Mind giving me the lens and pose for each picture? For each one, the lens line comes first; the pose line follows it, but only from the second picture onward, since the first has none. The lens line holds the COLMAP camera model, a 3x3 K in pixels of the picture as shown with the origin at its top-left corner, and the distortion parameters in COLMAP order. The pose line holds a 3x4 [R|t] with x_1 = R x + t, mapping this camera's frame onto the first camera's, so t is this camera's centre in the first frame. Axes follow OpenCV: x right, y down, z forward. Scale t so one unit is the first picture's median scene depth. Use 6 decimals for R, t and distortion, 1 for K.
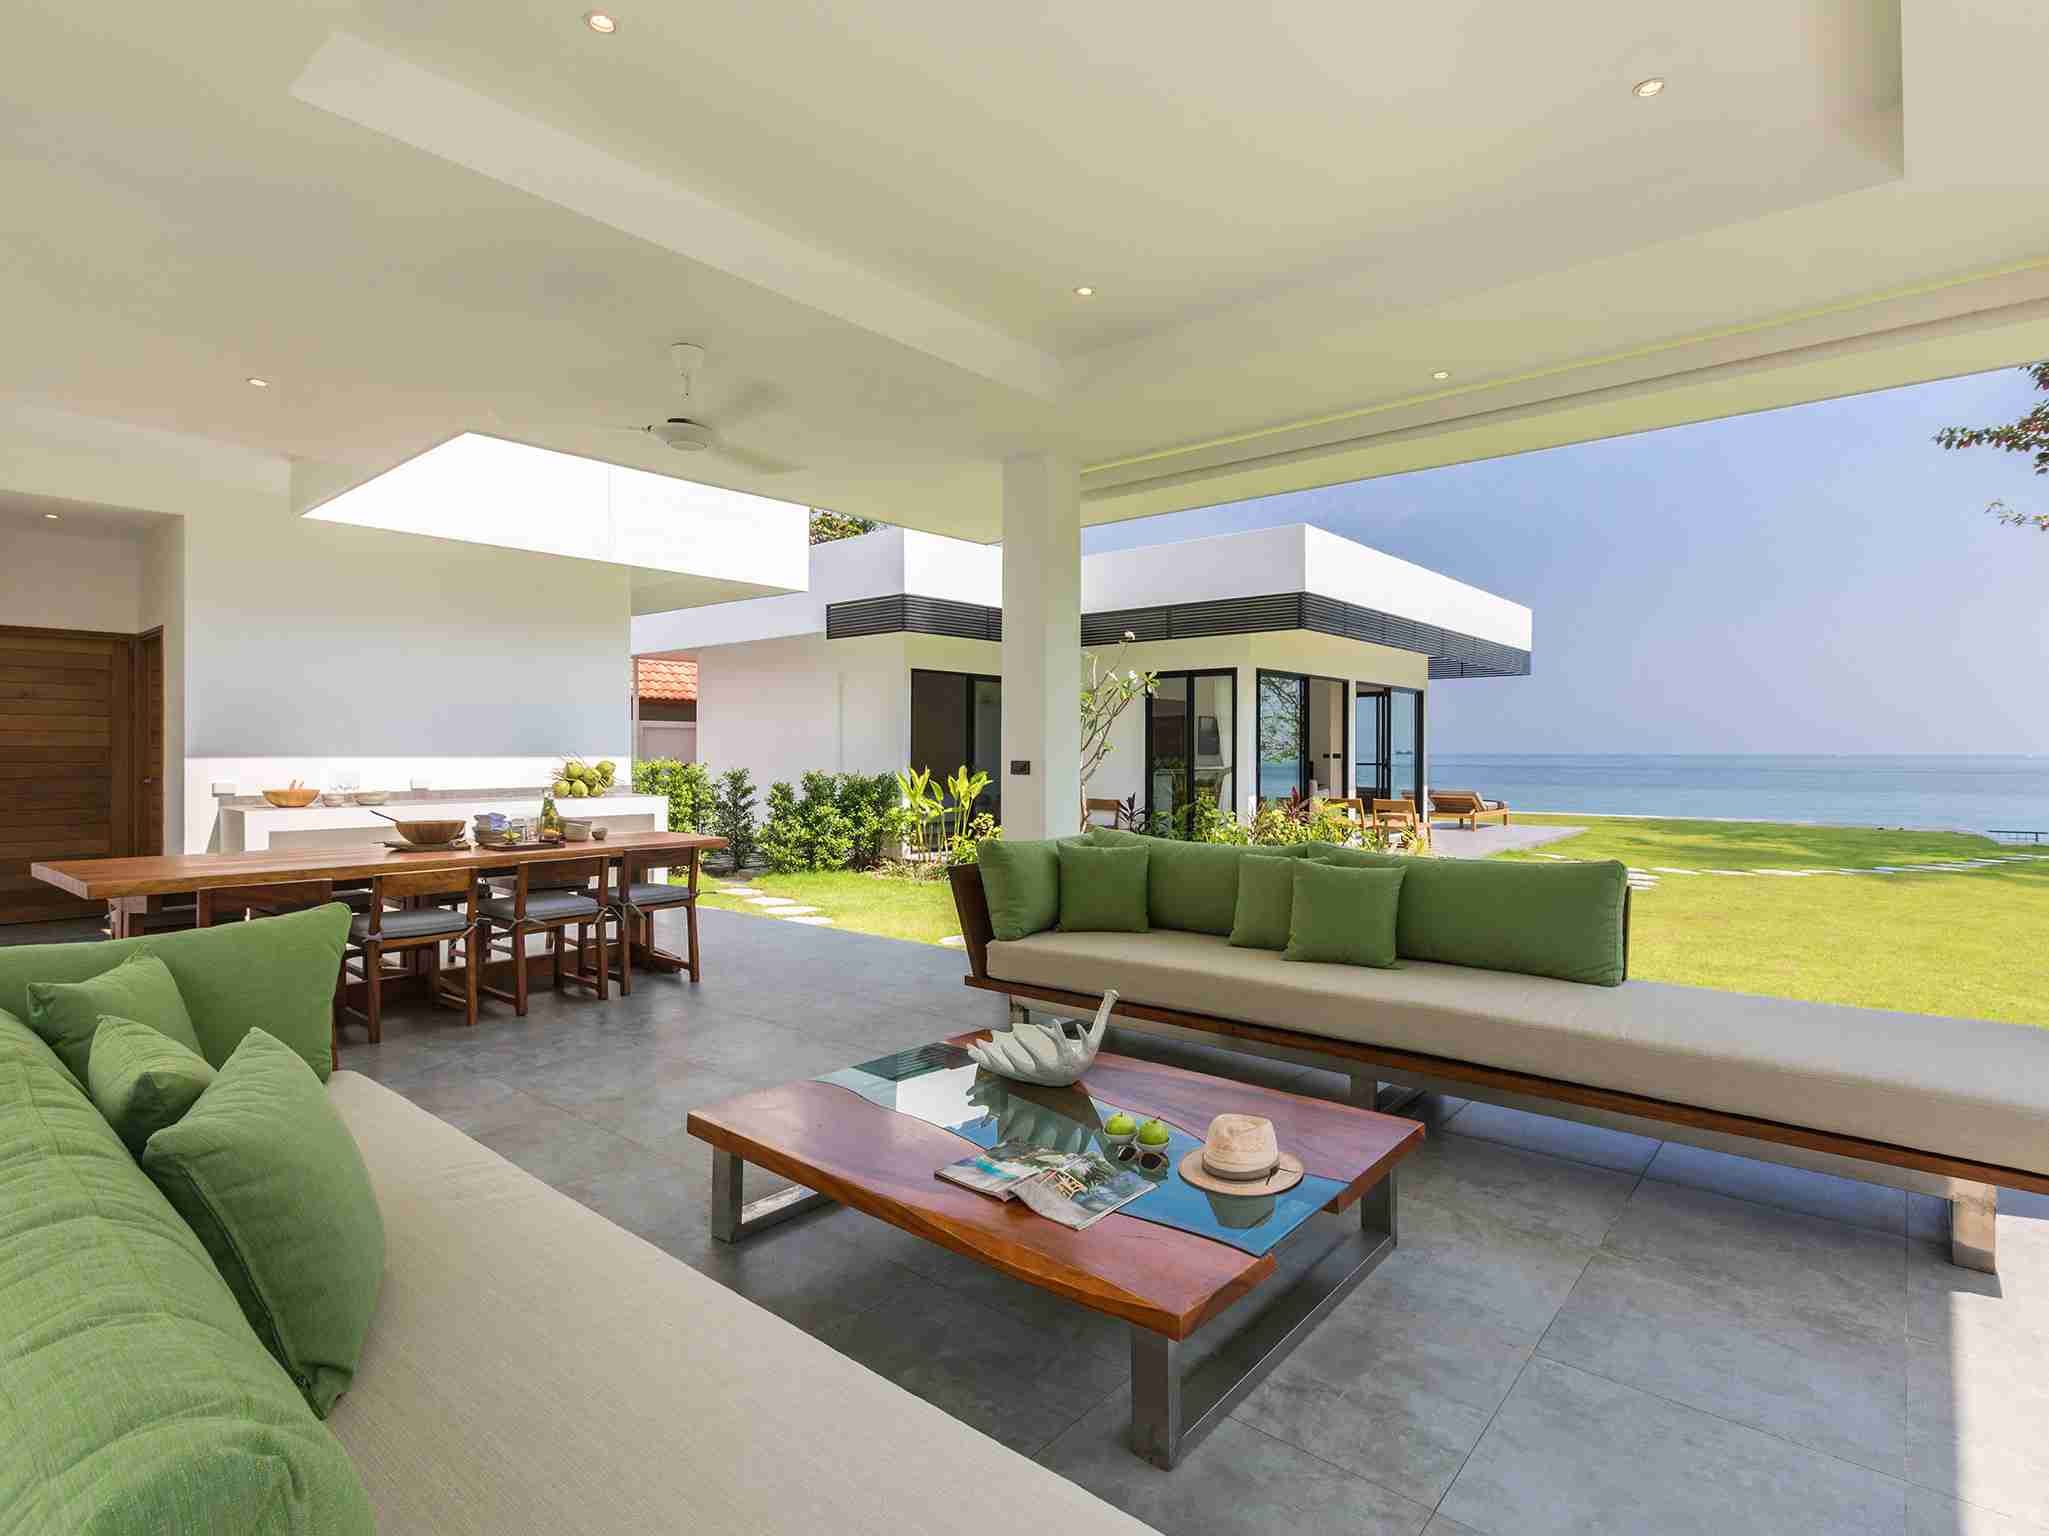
lens RADIAL K [[1005.6, 0, 1024.5], [0, 1005.6, 768.0], [0, 0, 1]] dist [-0.000484, -0.002136]
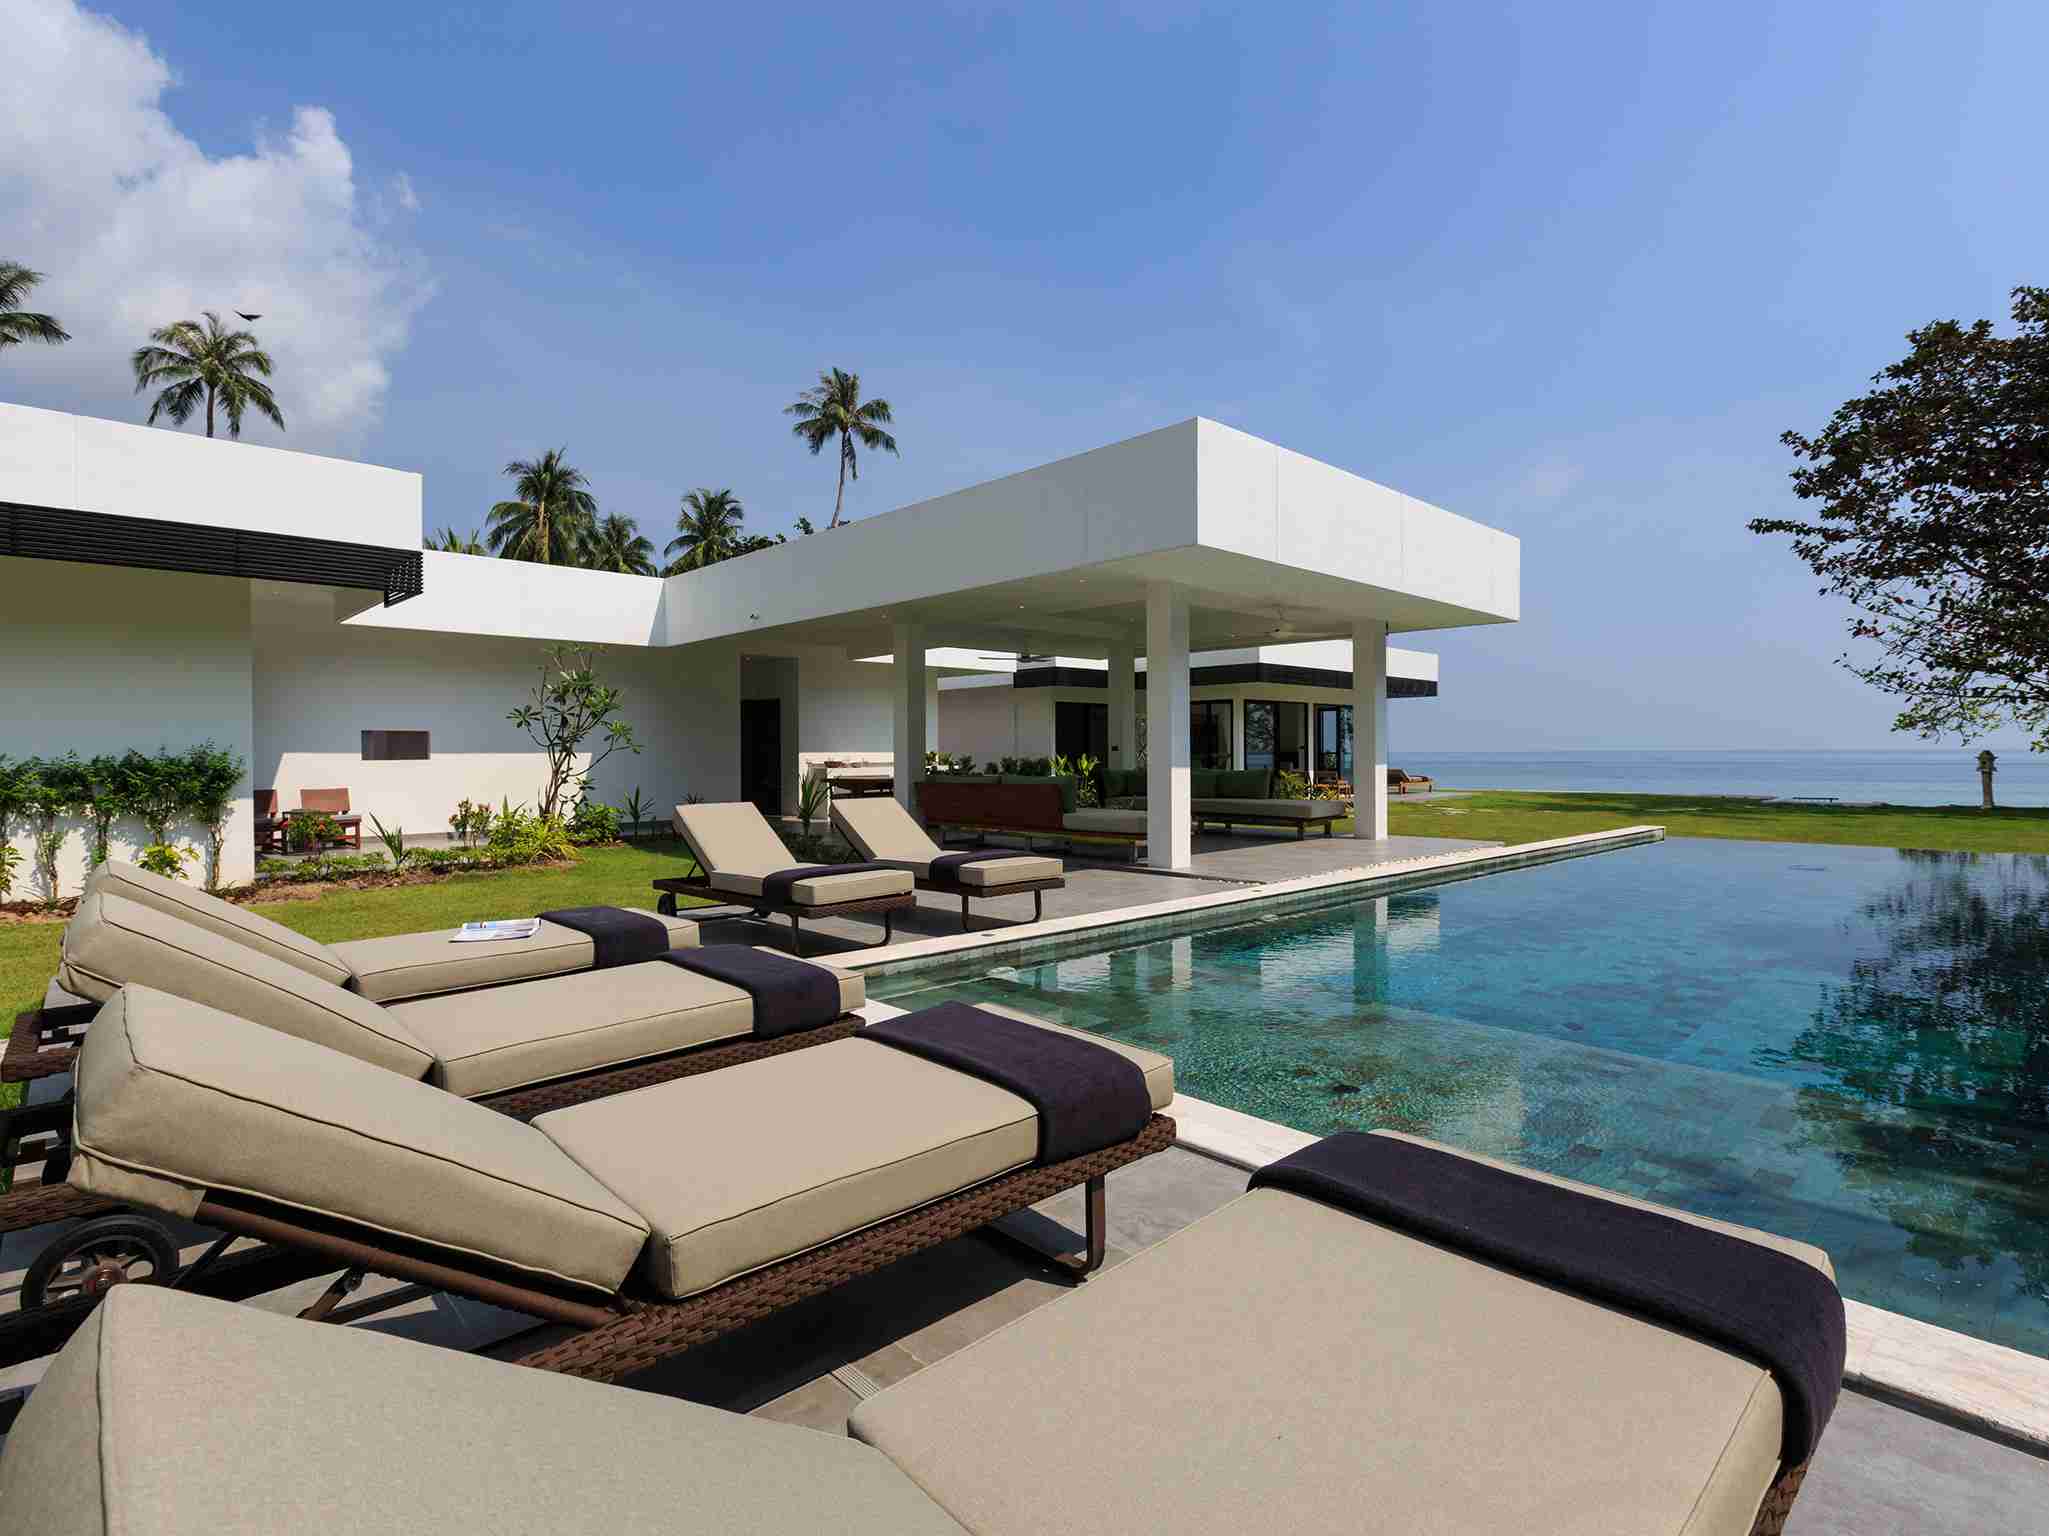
lens RADIAL K [[1005.6, 0, 1024.5], [0, 1005.6, 768.0], [0, 0, 1]] dist [-0.000484, -0.002136]
pose [[0.995678, -0.004092, -0.092784, 0.002795], [0.004192, 0.999991, 0.000883, 0.023471], [0.092780, -0.001268, 0.995686, -0.903965]]
